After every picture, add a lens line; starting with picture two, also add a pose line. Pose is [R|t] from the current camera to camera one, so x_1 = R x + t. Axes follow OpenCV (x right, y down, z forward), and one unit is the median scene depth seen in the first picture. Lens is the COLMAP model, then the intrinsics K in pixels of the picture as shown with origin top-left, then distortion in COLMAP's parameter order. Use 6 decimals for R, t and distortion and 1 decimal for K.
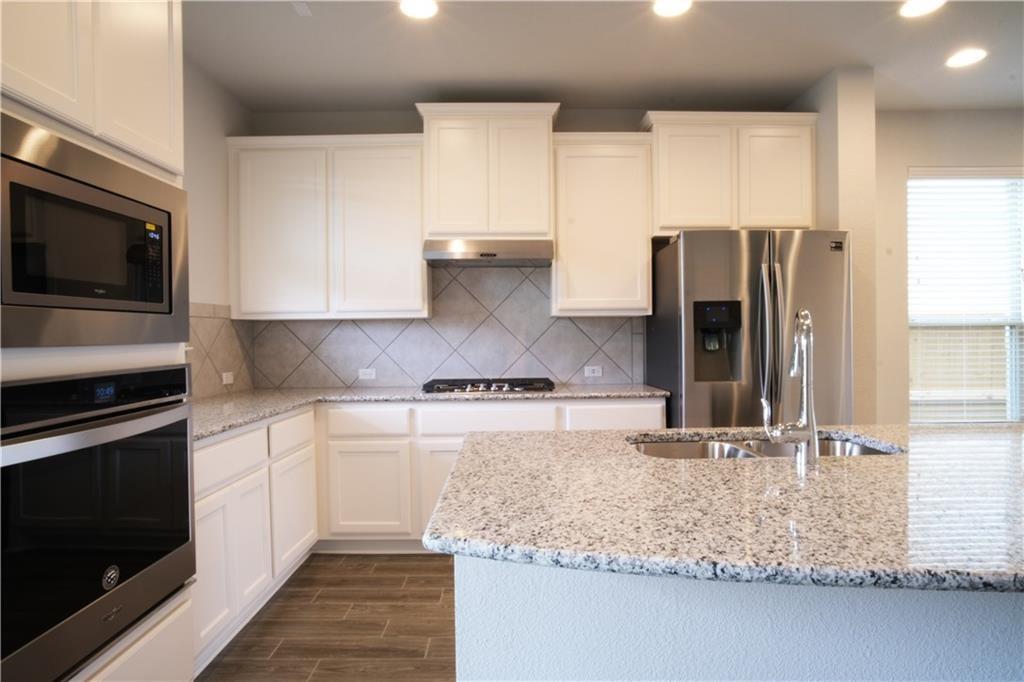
lens RADIAL K [[560.6, 0, 512.0], [0, 560.6, 341.0], [0, 0, 1]] dist [-0.037117, 0.000384]
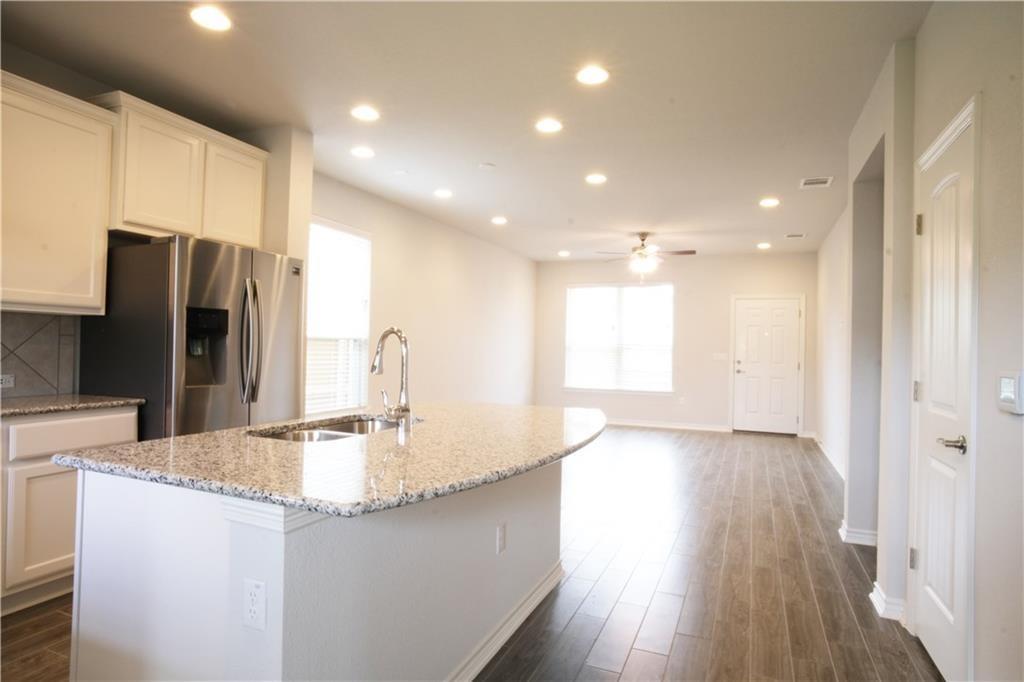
lens RADIAL K [[560.6, 0, 512.0], [0, 560.6, 341.0], [0, 0, 1]] dist [-0.037117, 0.000384]
pose [[0.407783, 0.029930, 0.912588, -0.316602], [-0.018026, 0.999532, -0.024727, 0.004684], [-0.912901, -0.006367, 0.408131, 0.053484]]
